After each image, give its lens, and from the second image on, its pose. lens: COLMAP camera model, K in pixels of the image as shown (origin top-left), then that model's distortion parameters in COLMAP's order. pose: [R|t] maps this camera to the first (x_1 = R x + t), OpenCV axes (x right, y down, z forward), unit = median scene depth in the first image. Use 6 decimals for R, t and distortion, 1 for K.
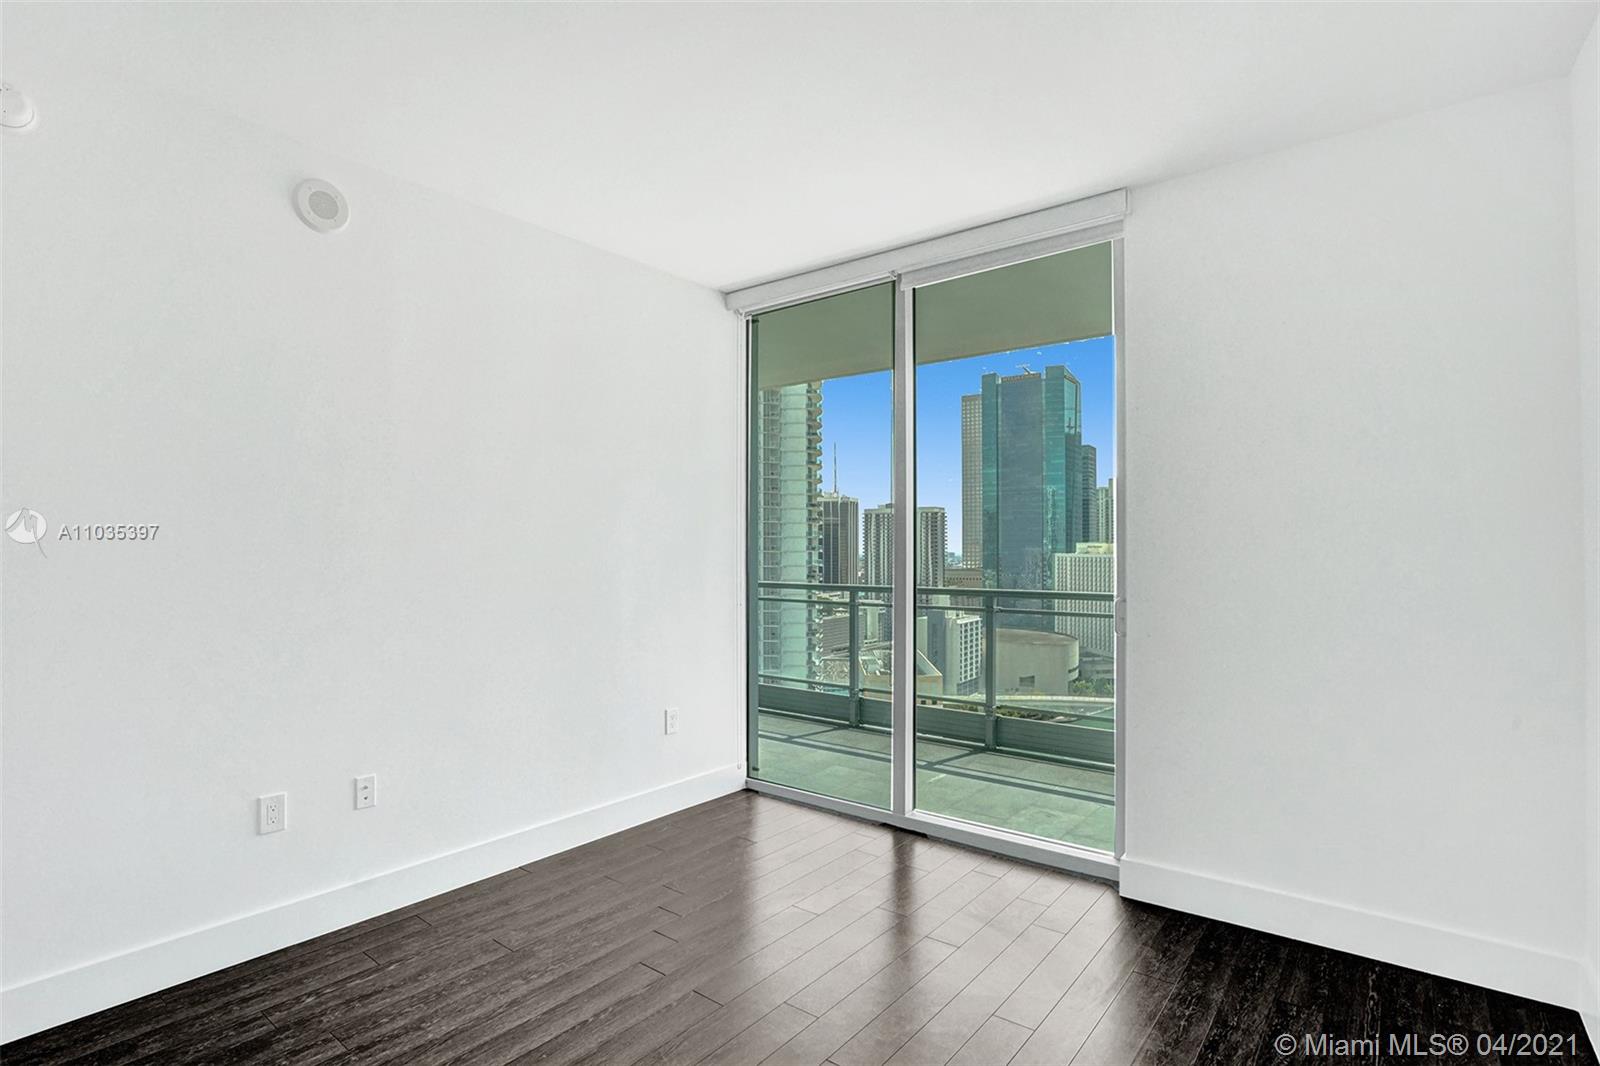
lens RADIAL K [[780.5, 0, 791.9], [0, 780.5, 544.2], [0, 0, 1]] dist [-0.048615, 0.023267]
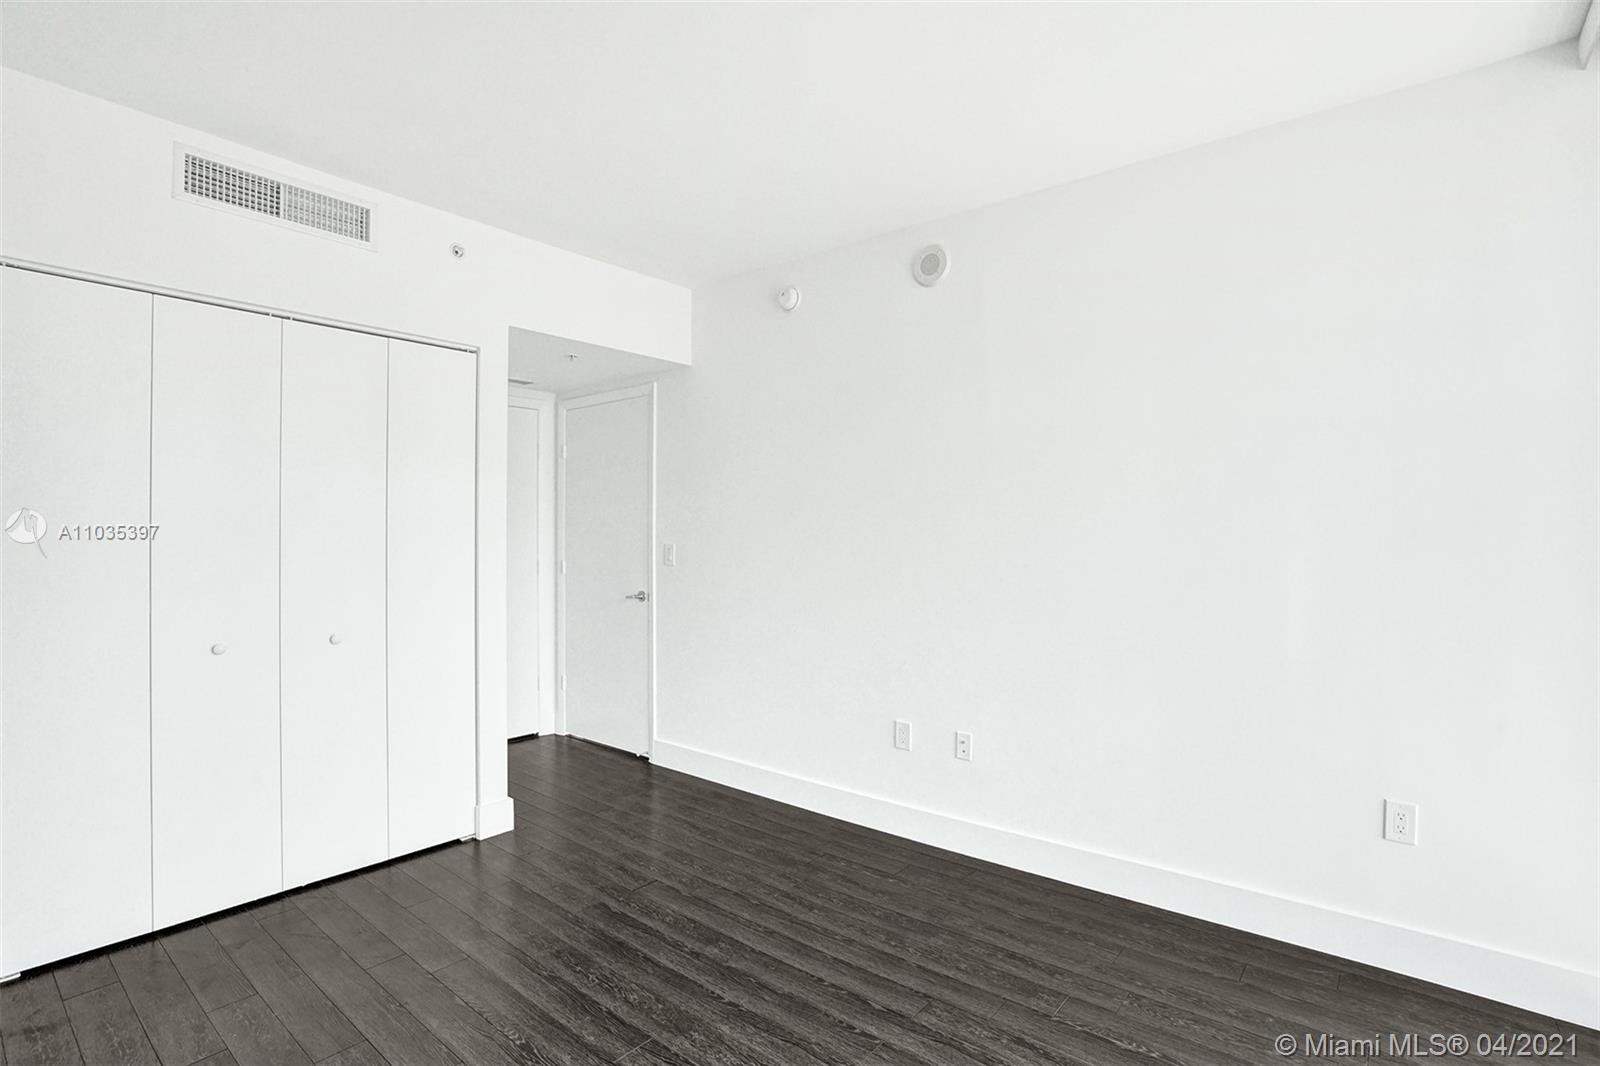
lens RADIAL K [[768.5, 0, 796.4], [0, 768.5, 529.8], [0, 0, 1]] dist [-0.061274, 0.027524]
pose [[-0.007746, -0.008143, -0.999937, 0.645740], [0.009138, 0.999925, -0.008214, 0.000320], [0.999928, -0.009201, -0.007671, 0.797553]]
